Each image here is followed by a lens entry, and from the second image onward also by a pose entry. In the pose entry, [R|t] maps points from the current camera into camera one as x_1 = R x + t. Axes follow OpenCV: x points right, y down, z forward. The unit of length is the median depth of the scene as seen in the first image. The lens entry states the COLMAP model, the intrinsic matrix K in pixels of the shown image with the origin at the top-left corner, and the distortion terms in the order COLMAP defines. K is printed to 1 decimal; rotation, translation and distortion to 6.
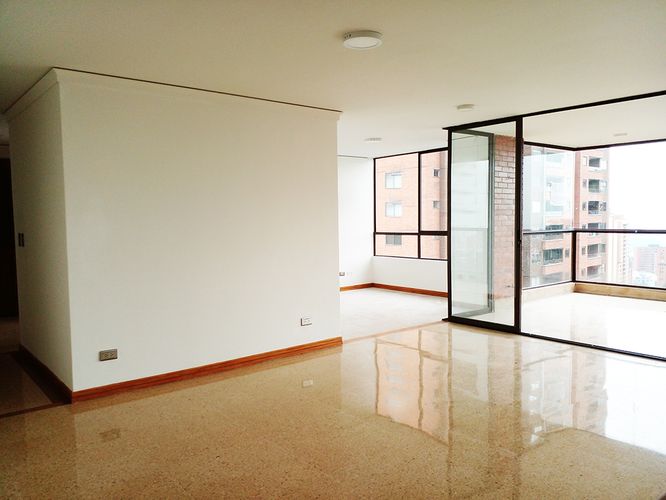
lens RADIAL K [[531.4, 0, 326.4], [0, 531.4, 250.1], [0, 0, 1]] dist [0.028341, -0.063205]
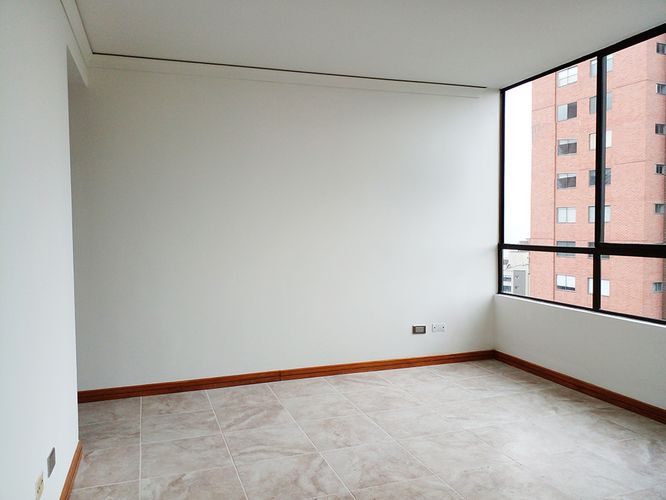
lens RADIAL K [[531.4, 0, 330.1], [0, 531.4, 251.3], [0, 0, 1]] dist [0.028341, -0.063205]
pose [[0.938639, 0.030249, -0.343573, 0.201238], [-0.033909, 0.999414, -0.004648, -0.035771], [0.343231, 0.016014, 0.939115, 0.895427]]
